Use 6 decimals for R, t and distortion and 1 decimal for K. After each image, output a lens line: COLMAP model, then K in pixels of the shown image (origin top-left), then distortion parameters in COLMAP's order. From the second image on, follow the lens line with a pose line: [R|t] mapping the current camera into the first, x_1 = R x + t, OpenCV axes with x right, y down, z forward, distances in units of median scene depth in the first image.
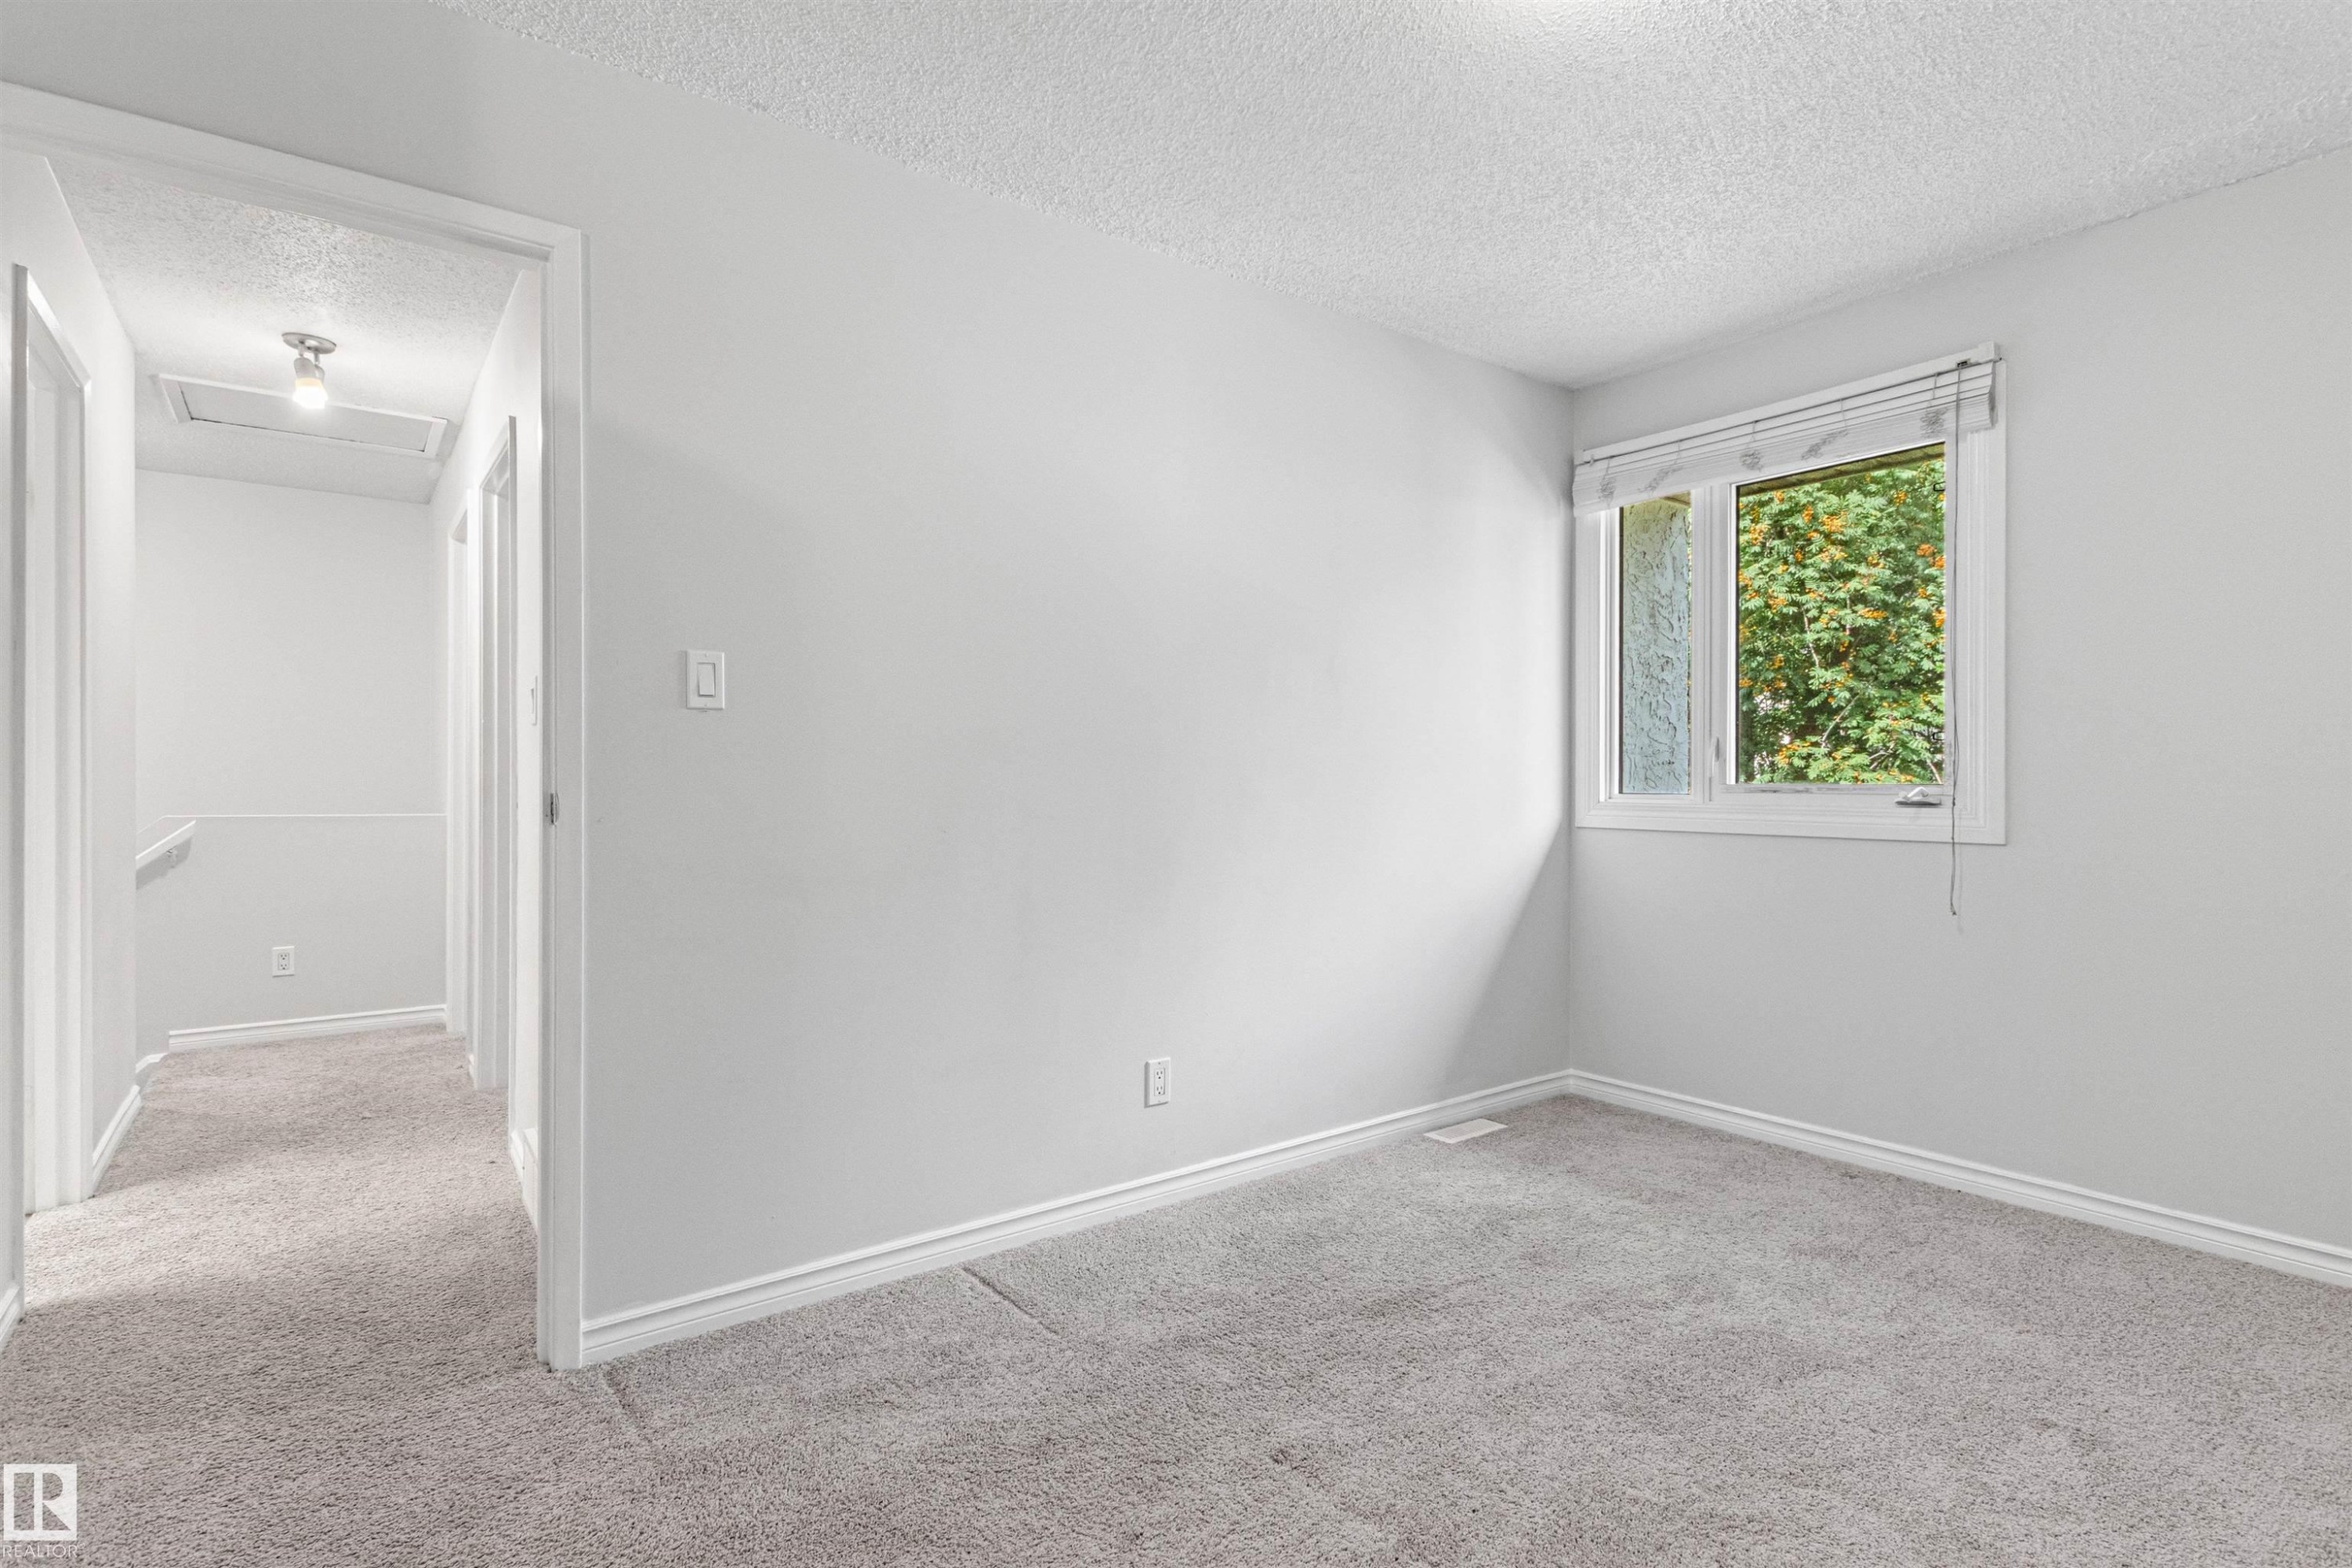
lens RADIAL K [[1121.4, 0, 1170.7], [0, 1121.4, 782.0], [0, 0, 1]] dist [-0.001708, -0.000434]
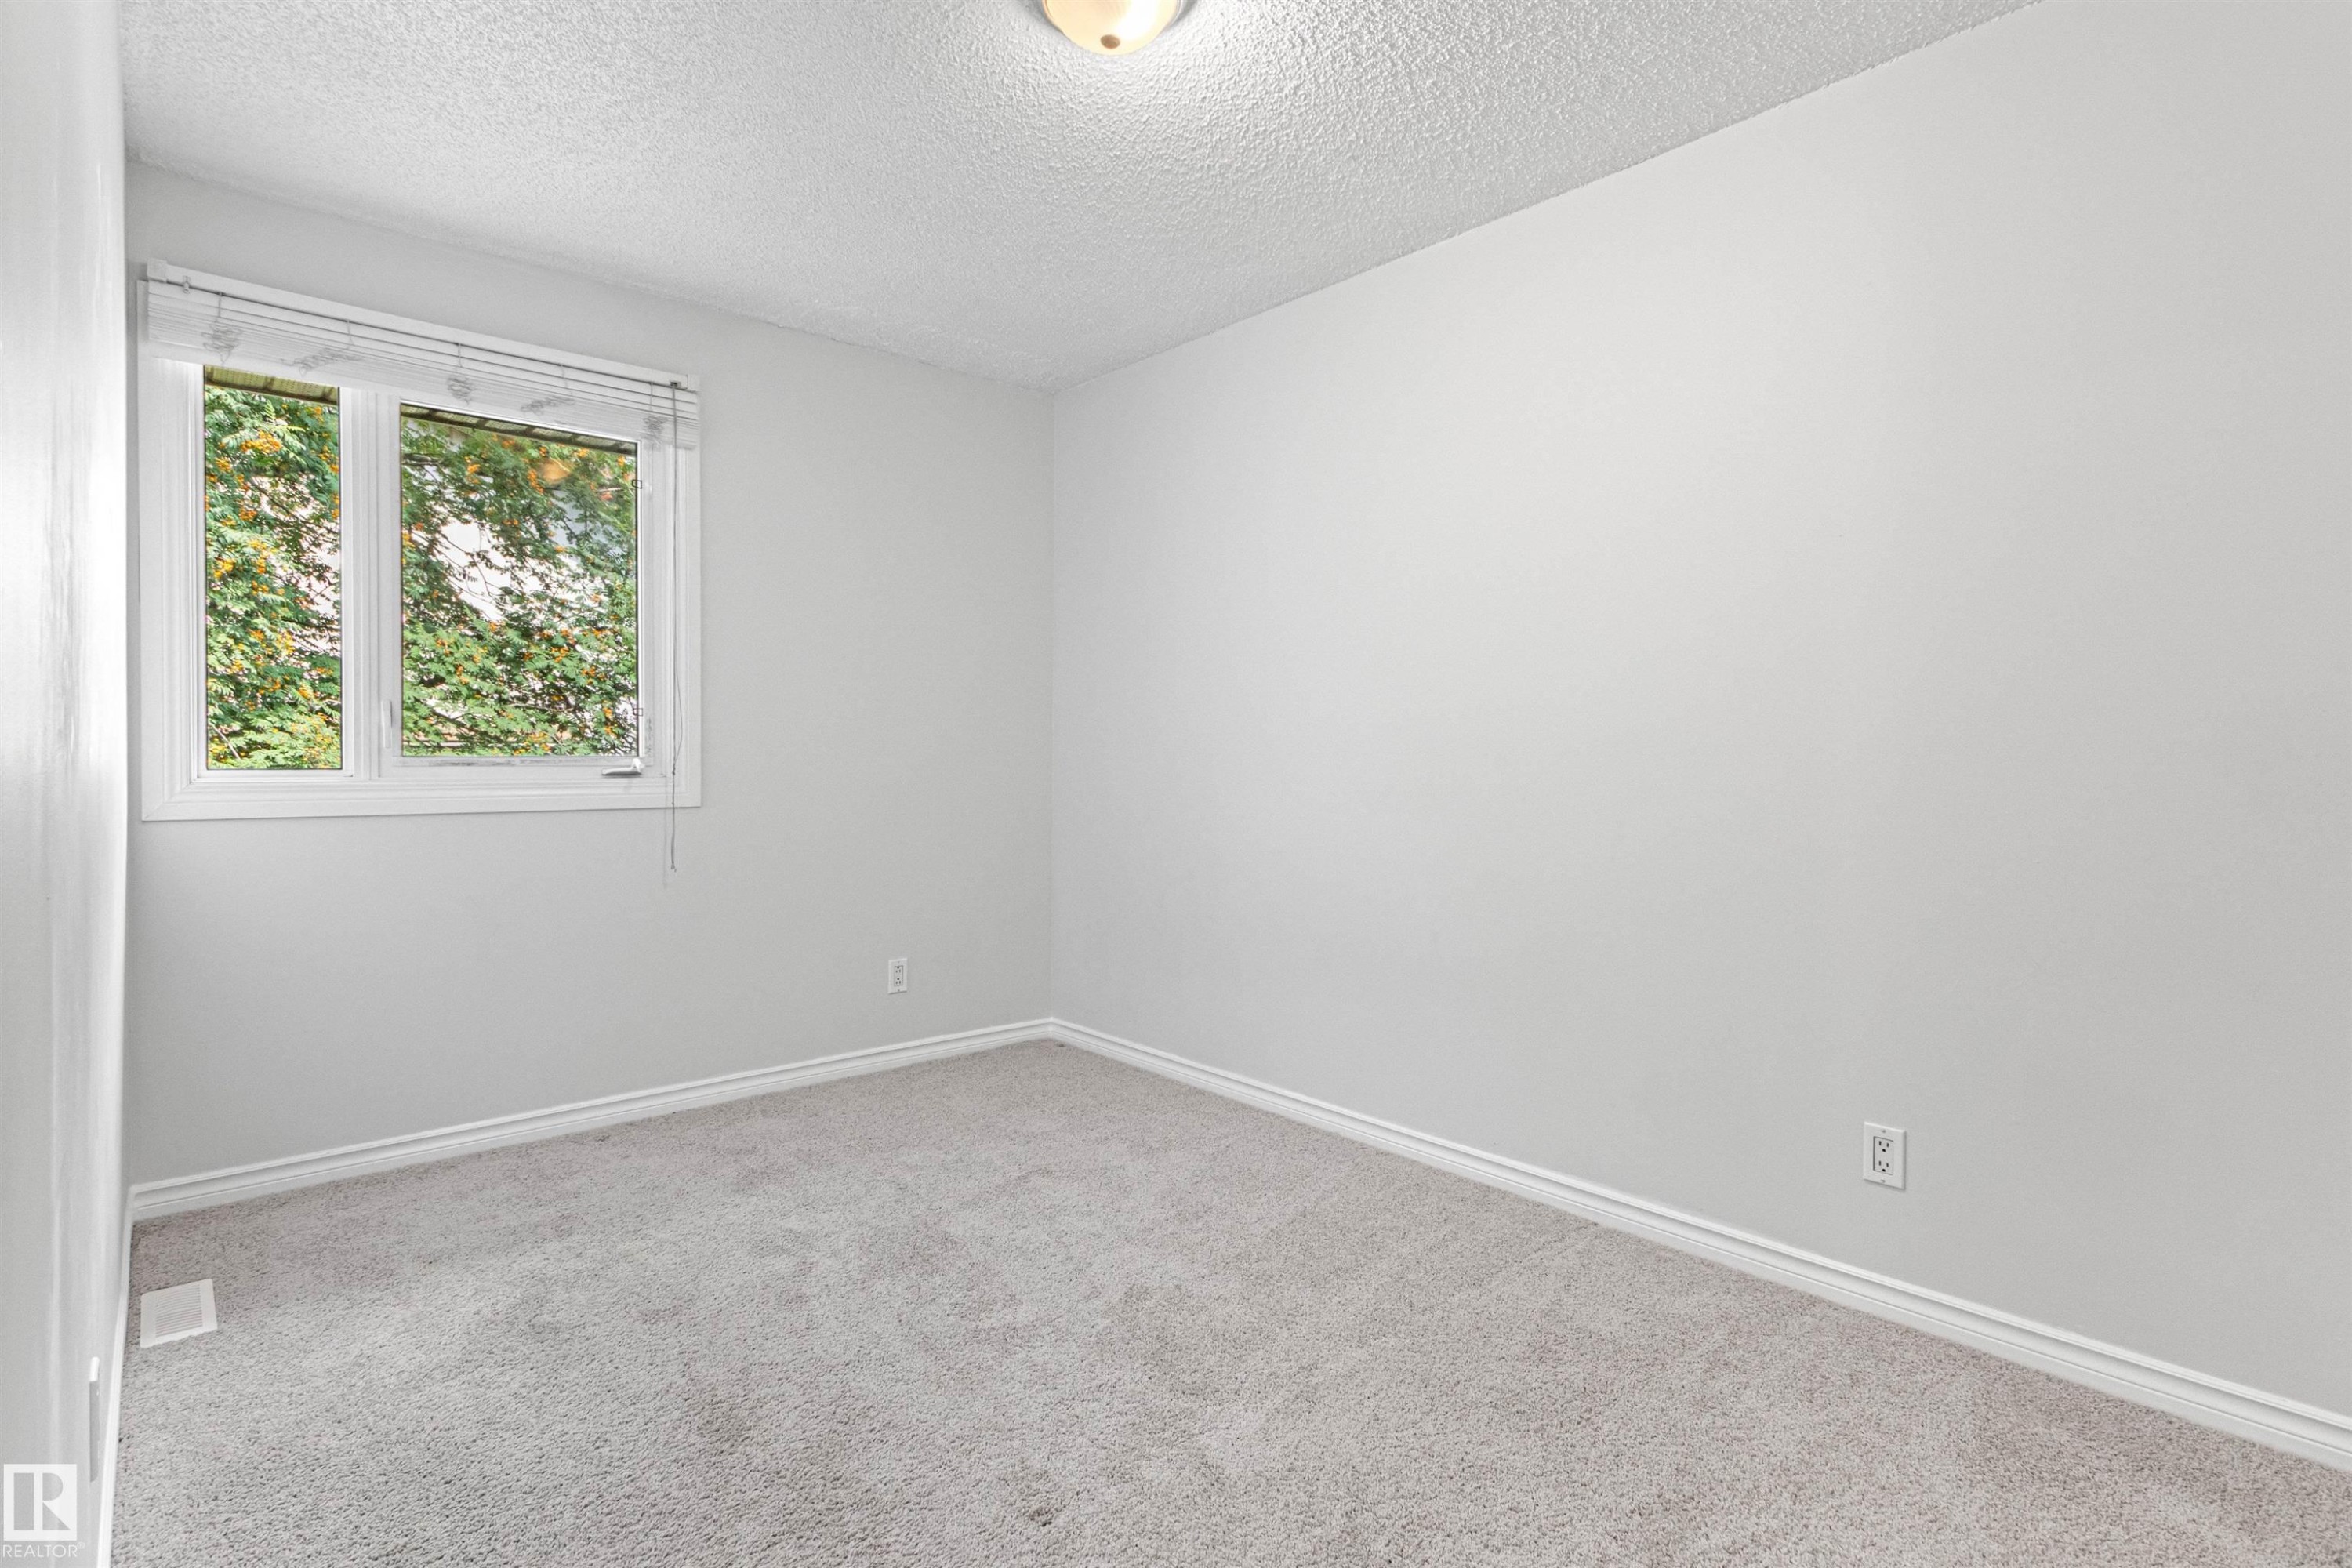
lens RADIAL K [[1121.4, 0, 1174.5], [0, 1121.4, 779.2], [0, 0, 1]] dist [-0.001708, -0.000434]
pose [[-0.079891, -0.021261, 0.996577, -0.443884], [0.001398, 0.999769, 0.021441, 0.001856], [-0.996803, 0.003107, -0.079843, 0.555350]]
